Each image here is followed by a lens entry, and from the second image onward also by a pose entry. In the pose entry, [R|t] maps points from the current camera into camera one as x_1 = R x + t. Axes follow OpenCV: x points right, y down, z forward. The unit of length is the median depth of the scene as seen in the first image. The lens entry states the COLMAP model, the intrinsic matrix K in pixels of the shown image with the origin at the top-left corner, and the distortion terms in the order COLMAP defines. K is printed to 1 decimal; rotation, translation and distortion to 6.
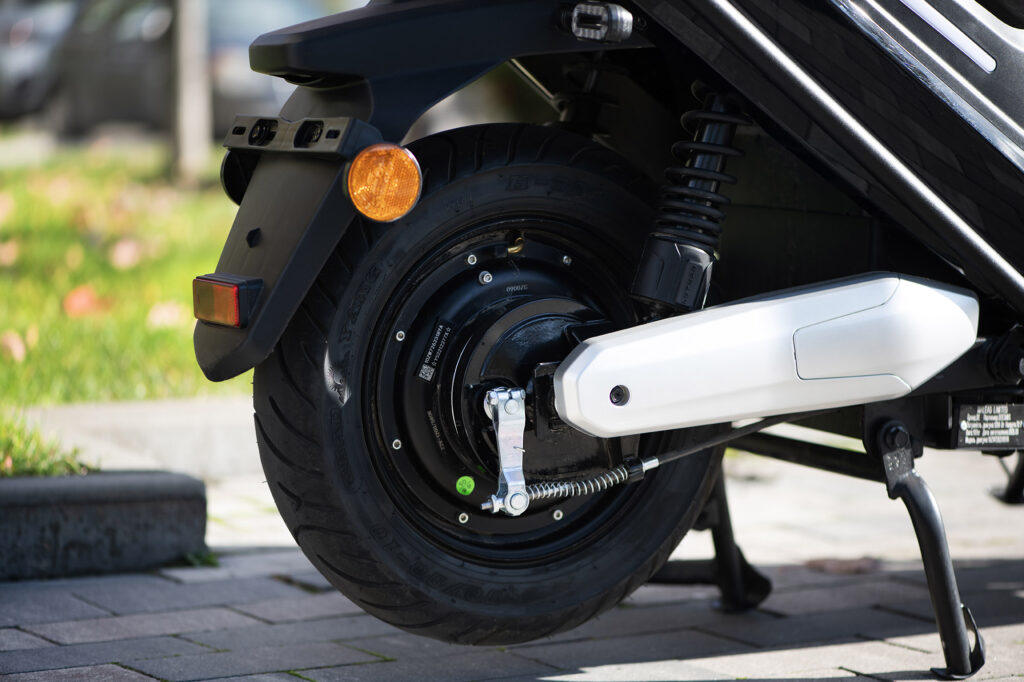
lens RADIAL K [[3136.7, 0, 512.0], [0, 3136.7, 341.0], [0, 0, 1]] dist [0.014410, -1.008356]
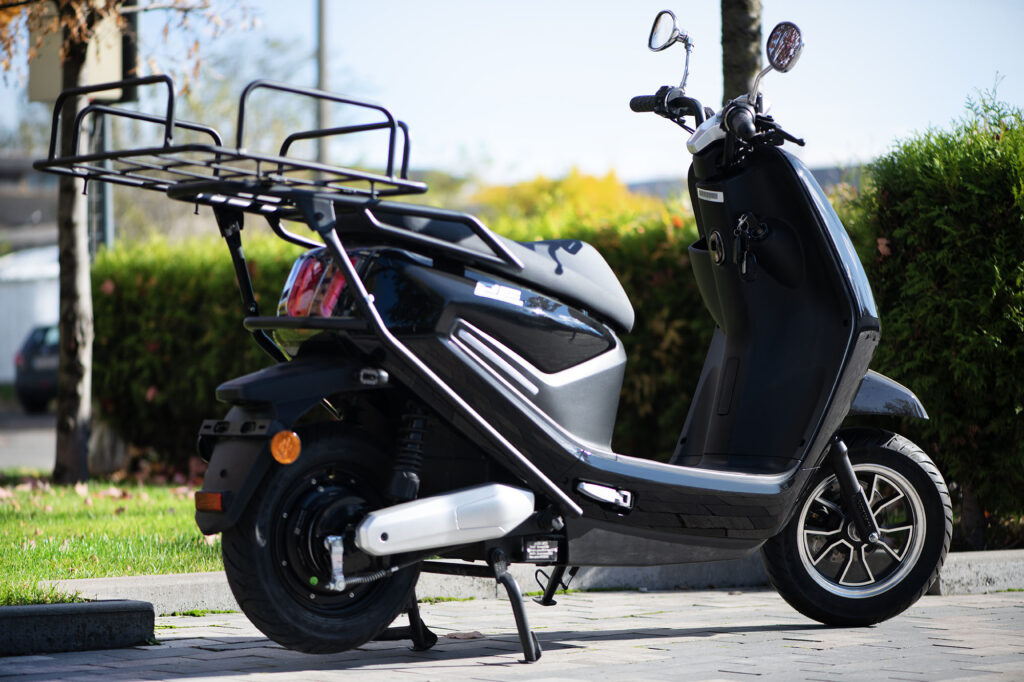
lens RADIAL K [[3136.7, 0, 512.0], [0, 3136.7, 341.0], [0, 0, 1]] dist [0.014410, -1.008356]
pose [[0.986686, -0.017817, 0.161658, -0.237451], [0.033313, 0.995047, -0.093654, 0.090805], [-0.159189, 0.097792, 0.982393, -1.269778]]
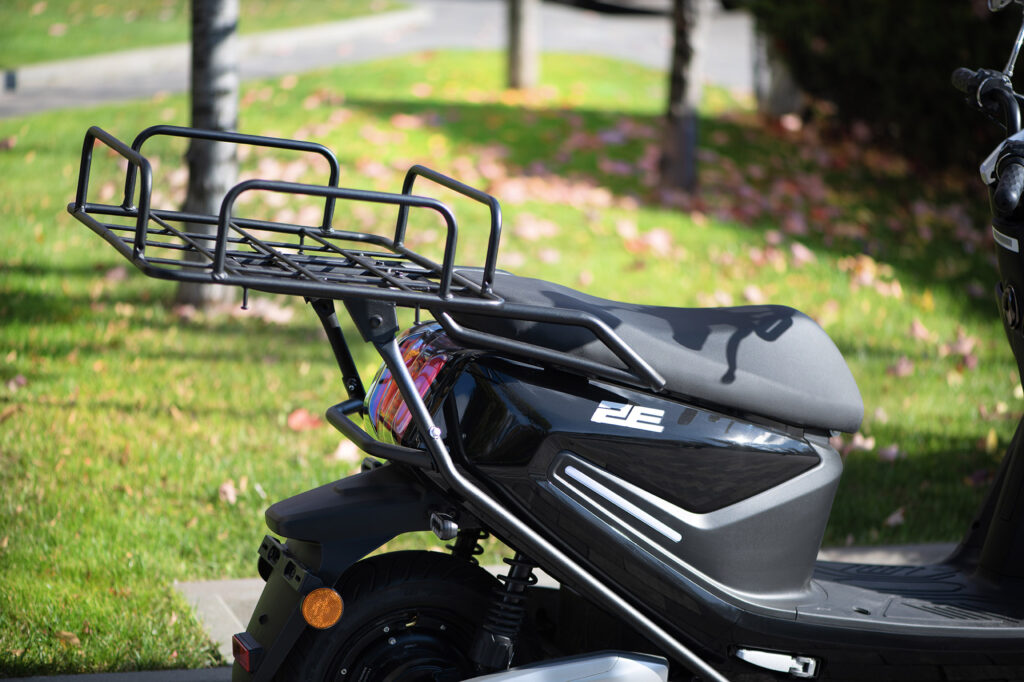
lens RADIAL K [[3136.7, 0, 512.0], [0, 3136.7, 341.0], [0, 0, 1]] dist [0.014410, -1.008356]
pose [[0.989280, 0.048272, -0.137819, 0.300643], [-0.035998, 0.995273, 0.090204, -0.358020], [0.141521, -0.084275, 0.986341, -0.760072]]
